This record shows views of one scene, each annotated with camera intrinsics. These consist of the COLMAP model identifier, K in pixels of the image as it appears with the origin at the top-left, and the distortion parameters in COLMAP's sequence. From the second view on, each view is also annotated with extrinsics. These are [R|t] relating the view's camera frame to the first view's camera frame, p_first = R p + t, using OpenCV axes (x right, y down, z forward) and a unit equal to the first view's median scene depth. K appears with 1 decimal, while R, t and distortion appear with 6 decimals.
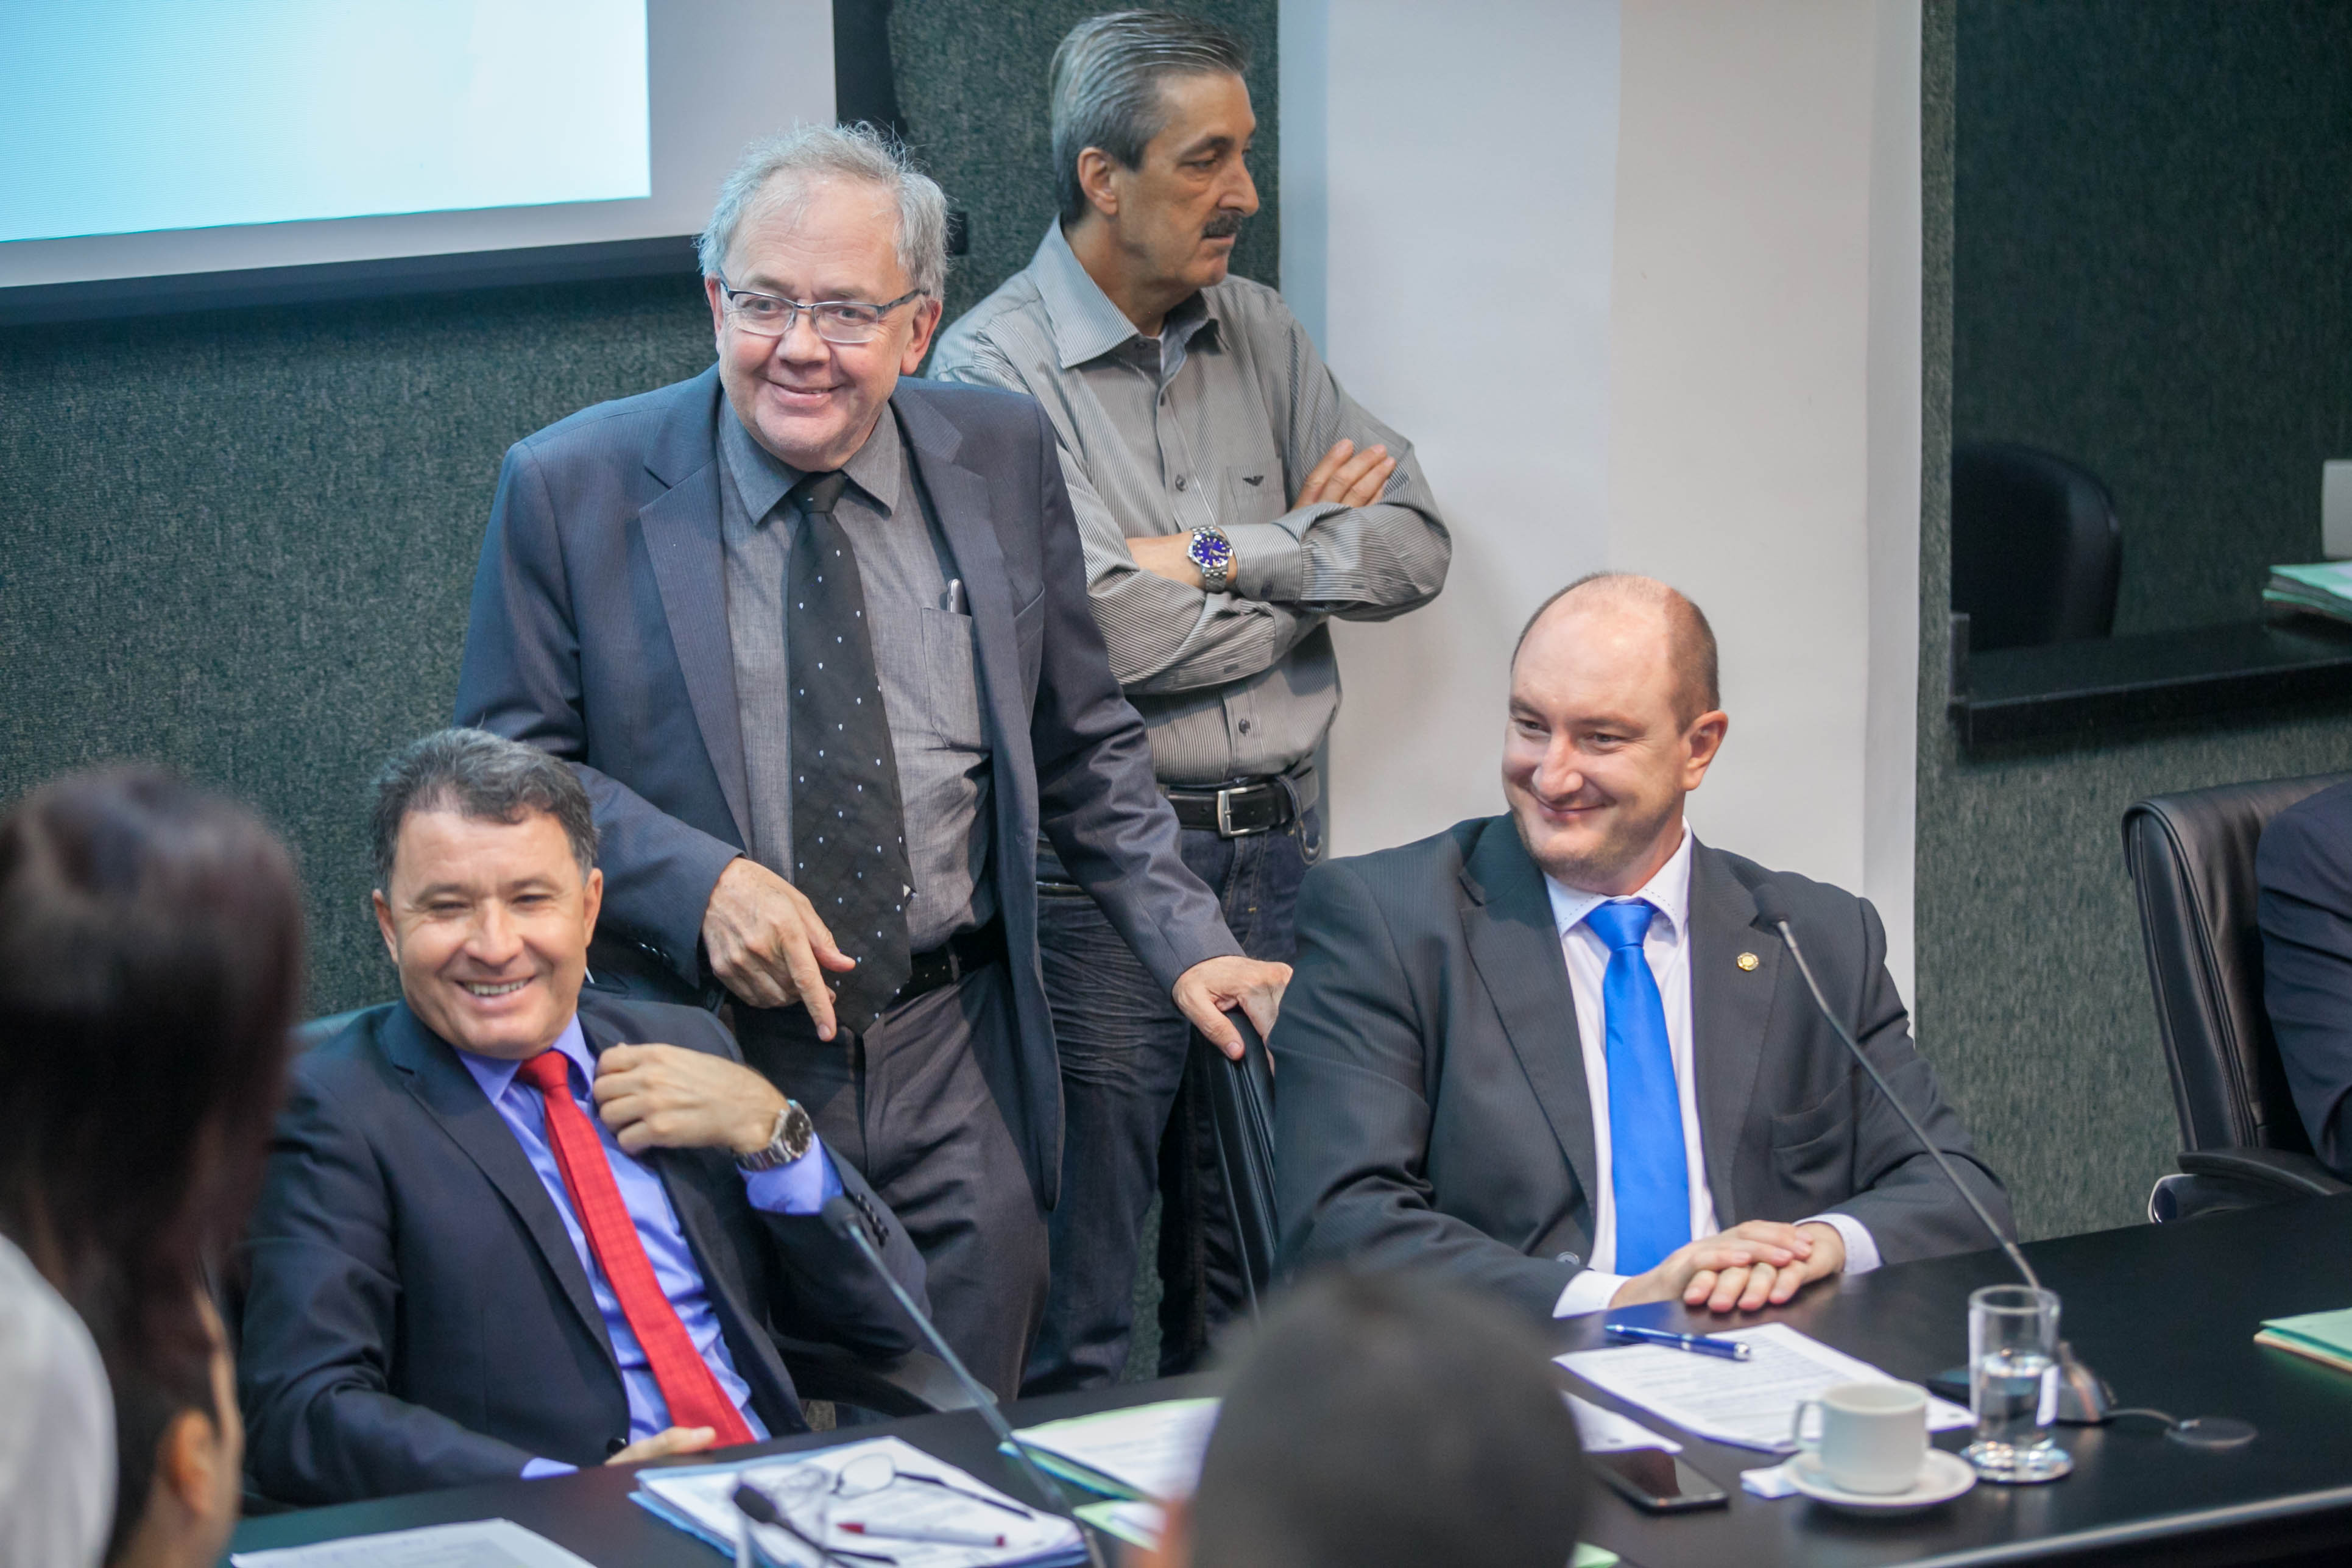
lens RADIAL K [[7789.3, 0, 1175.0], [0, 7789.3, 785.3], [0, 0, 1]] dist [-0.565094, 0.000000]
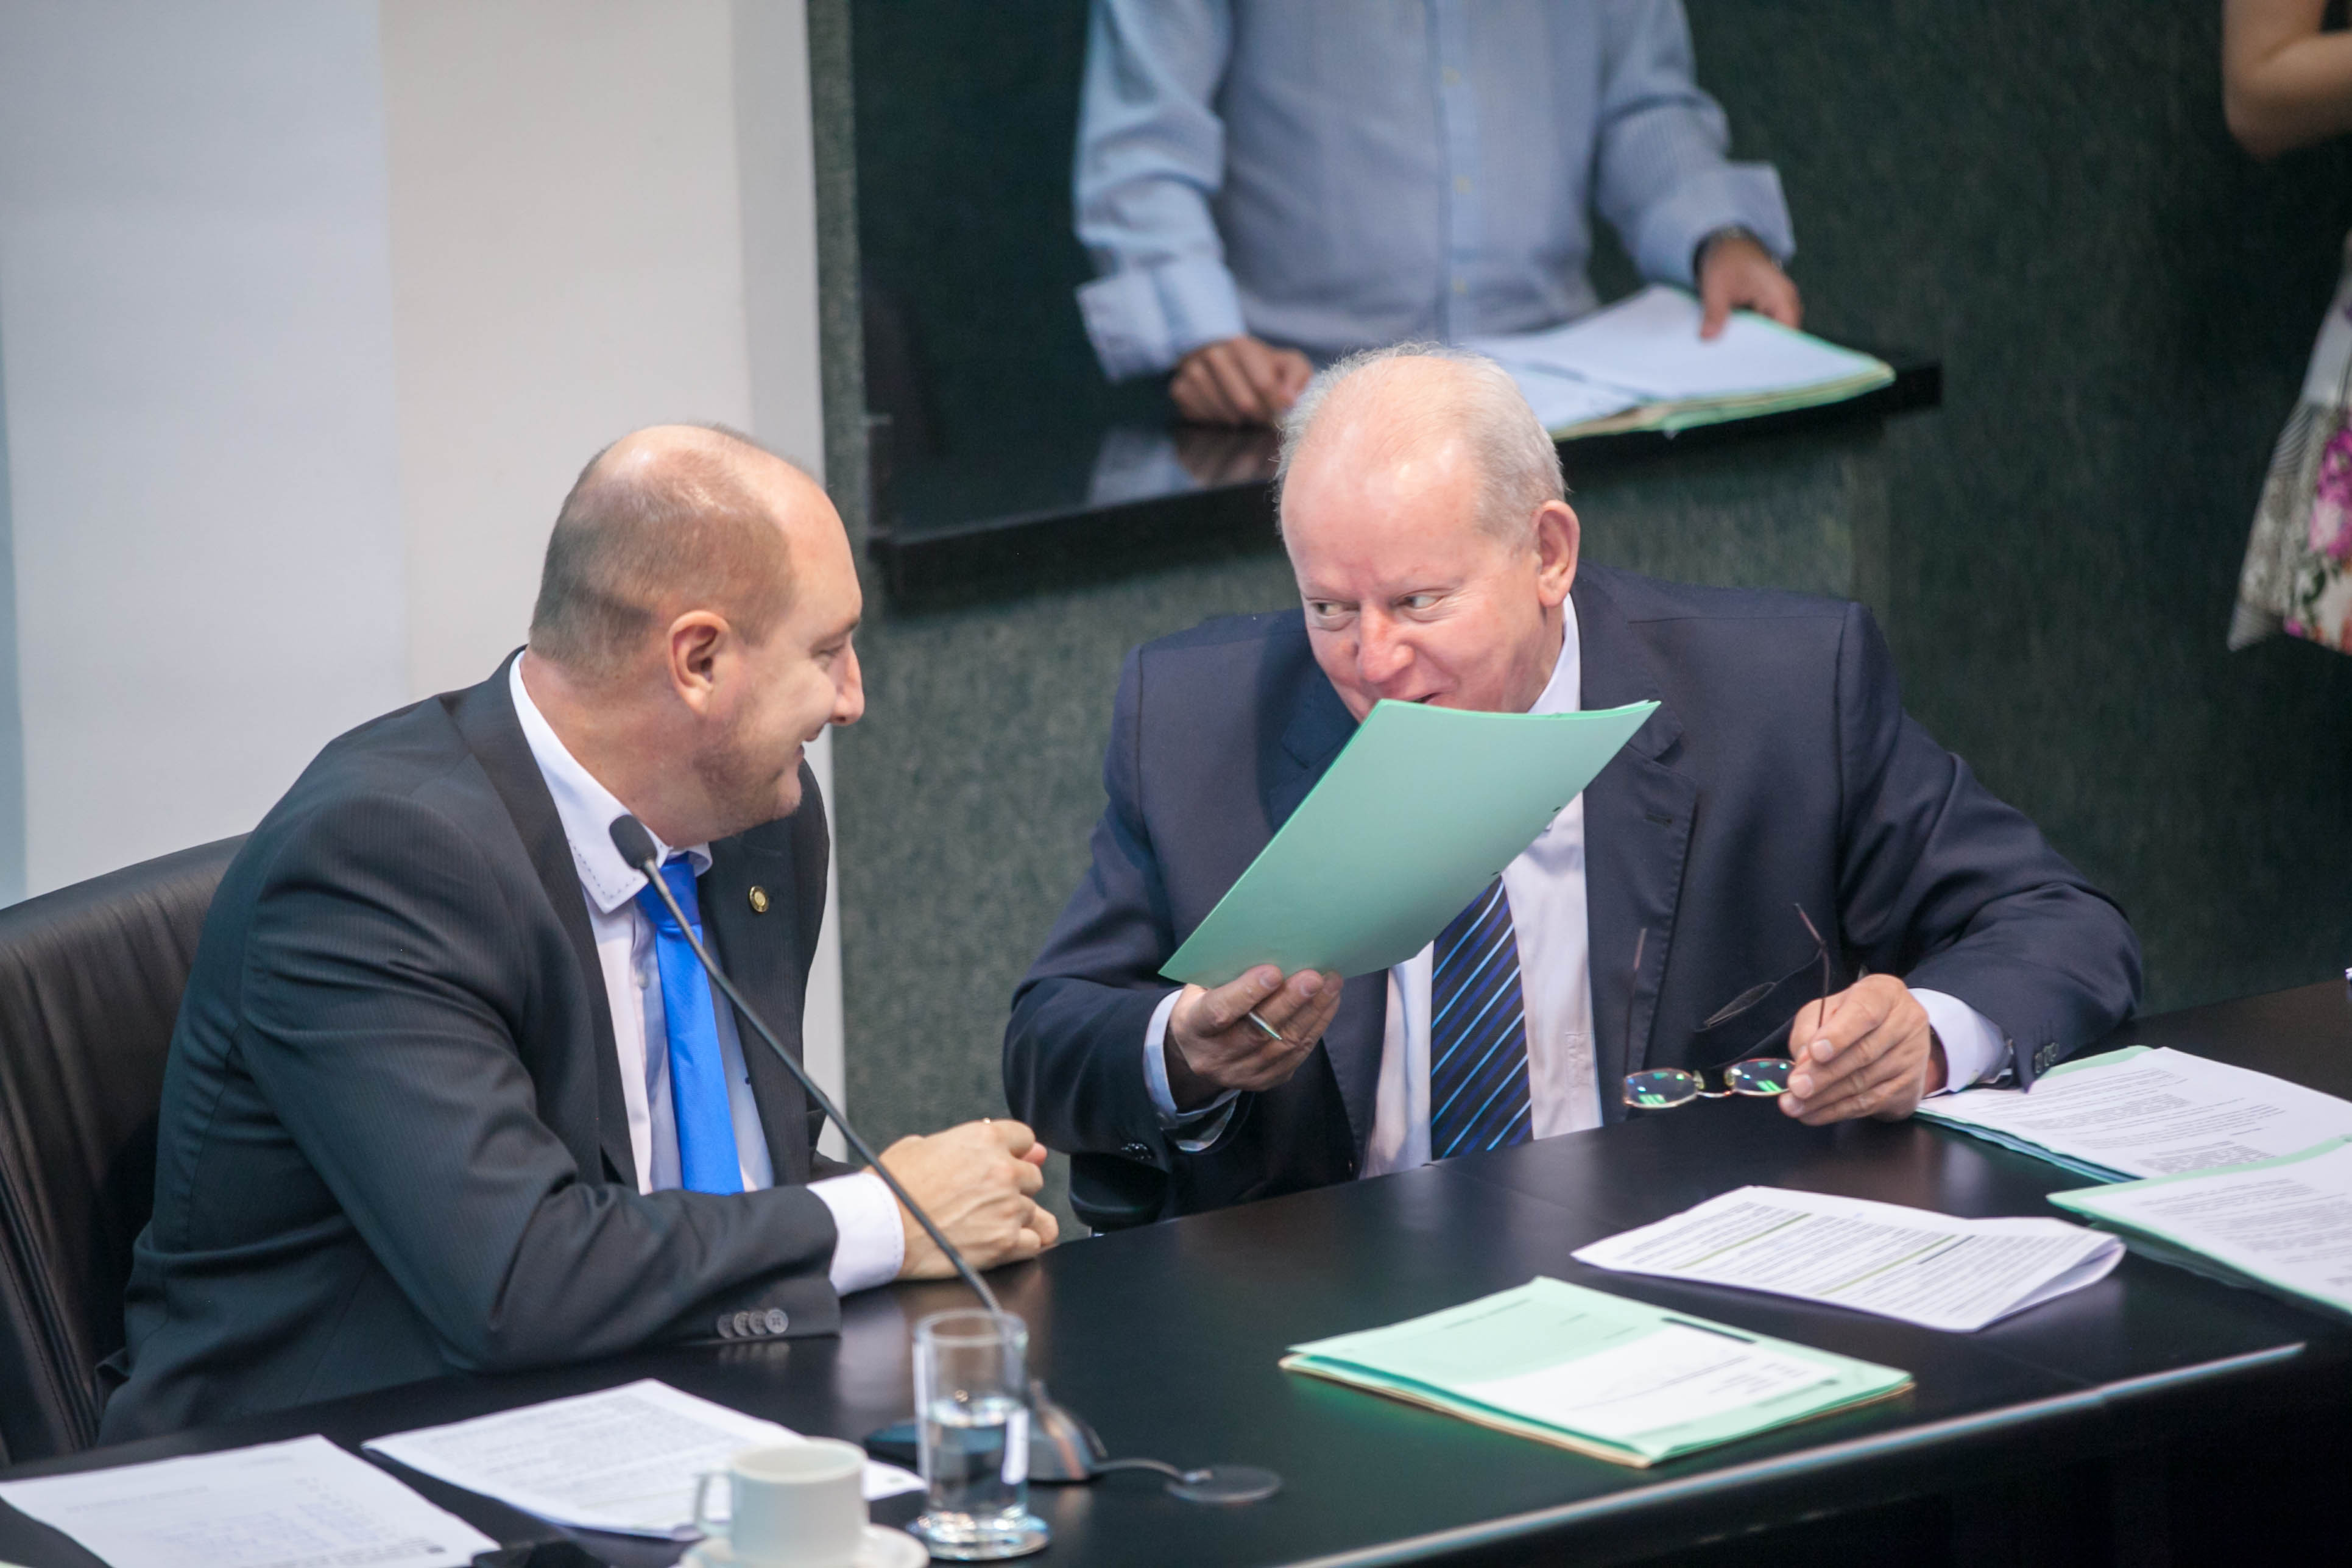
lens RADIAL K [[13518.7, 0, 1177.3], [0, 13518.7, 783.2], [0, 0, 1]] dist [0.879898, 0.000000]
pose [[0.992591, -0.048271, 0.111505, -0.018367], [0.046636, 0.998763, 0.017224, -0.009729], [-0.112199, -0.011896, 0.993615, -0.338086]]
